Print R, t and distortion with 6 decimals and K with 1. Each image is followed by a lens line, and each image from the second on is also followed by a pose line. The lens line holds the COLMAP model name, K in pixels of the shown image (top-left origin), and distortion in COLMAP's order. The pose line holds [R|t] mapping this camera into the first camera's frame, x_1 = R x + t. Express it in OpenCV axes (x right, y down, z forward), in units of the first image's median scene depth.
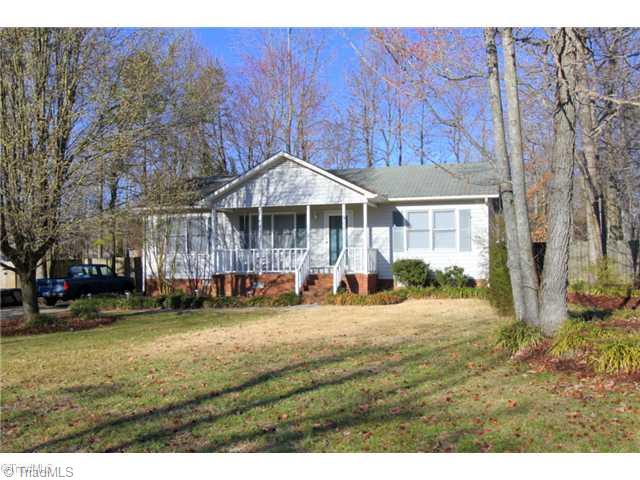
lens RADIAL K [[291.6, 0, 320.0], [0, 291.6, 240.0], [0, 0, 1]] dist [0.000105, 0.000622]
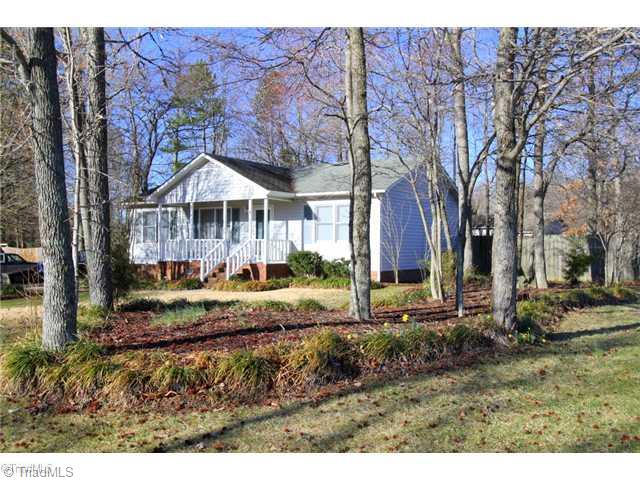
lens RADIAL K [[291.6, 0, 320.0], [0, 291.6, 240.0], [0, 0, 1]] dist [0.000105, 0.000622]
pose [[0.987706, 0.012114, -0.155853, 0.470384], [-0.006716, 0.999361, 0.035116, -0.010879], [0.156179, -0.033638, 0.987156, -0.043463]]
